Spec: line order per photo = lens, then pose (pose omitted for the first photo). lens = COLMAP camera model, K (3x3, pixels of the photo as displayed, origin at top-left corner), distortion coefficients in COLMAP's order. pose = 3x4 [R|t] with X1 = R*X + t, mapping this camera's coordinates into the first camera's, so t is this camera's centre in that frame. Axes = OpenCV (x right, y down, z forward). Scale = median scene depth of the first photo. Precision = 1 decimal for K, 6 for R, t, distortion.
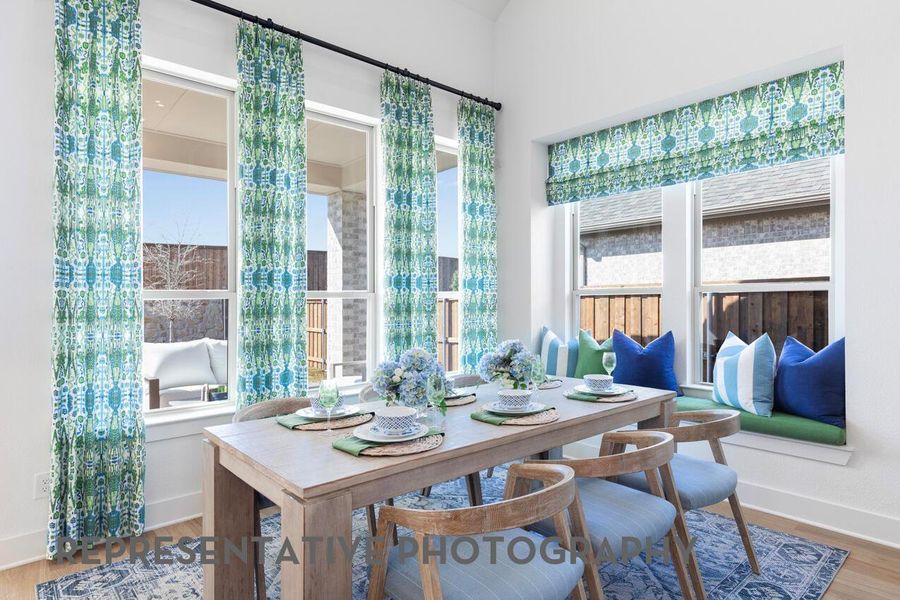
lens RADIAL K [[509.4, 0, 450.0], [0, 509.4, 300.0], [0, 0, 1]] dist [0.003500, 0.001484]
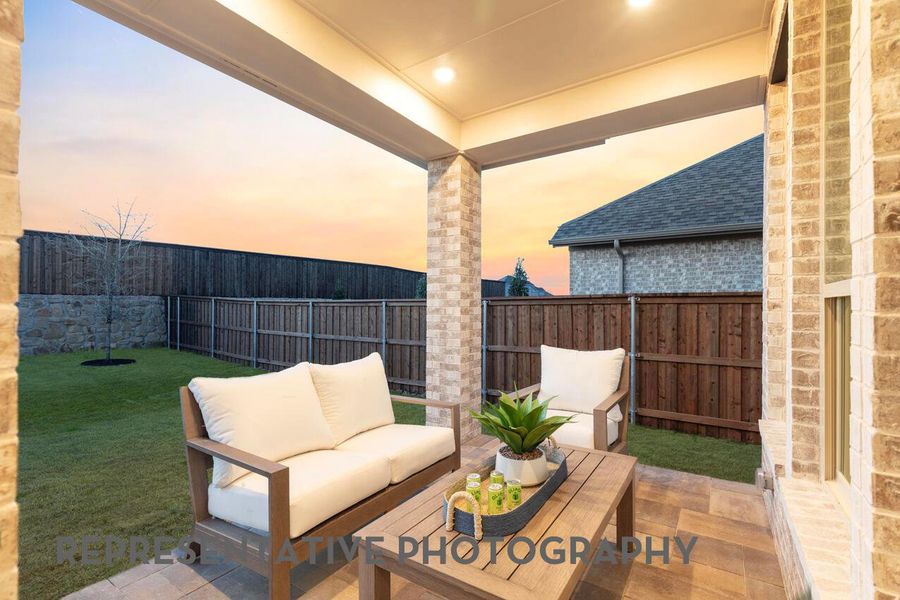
lens RADIAL K [[410.0, 0, 450.2], [0, 410.0, 305.9], [0, 0, 1]] dist [0.010386, -0.000165]
pose [[0.970286, 0.015627, 0.241454, -0.486975], [-0.015787, 0.999875, -0.001269, 0.005171], [-0.241444, -0.002580, 0.970411, 0.535496]]
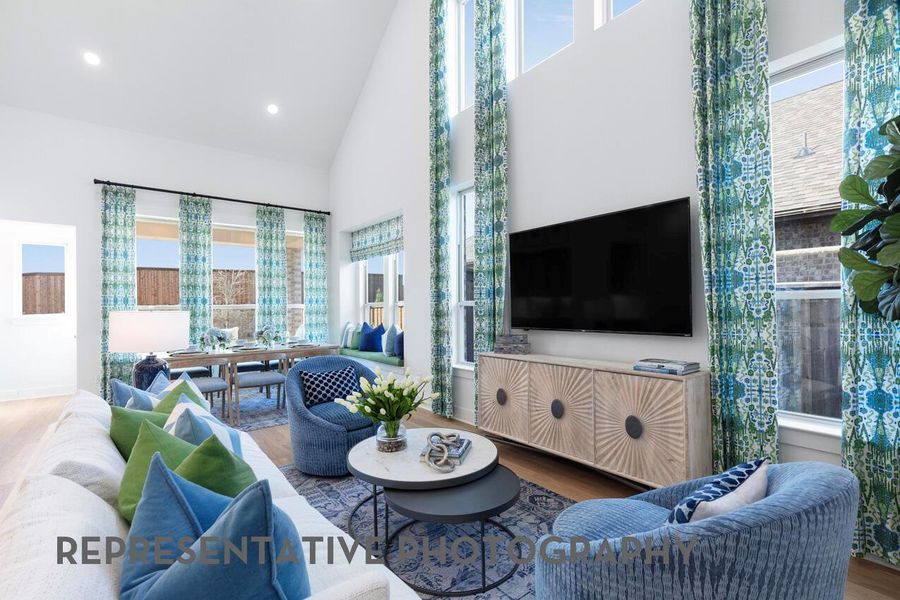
lens RADIAL K [[410.0, 0, 450.2], [0, 410.0, 305.9], [0, 0, 1]] dist [0.010386, -0.000165]
pose [[0.998520, -0.004504, -0.054191, 0.924767], [0.004467, 0.999990, -0.000818, -0.010930], [0.054194, 0.000575, 0.998530, -0.847043]]
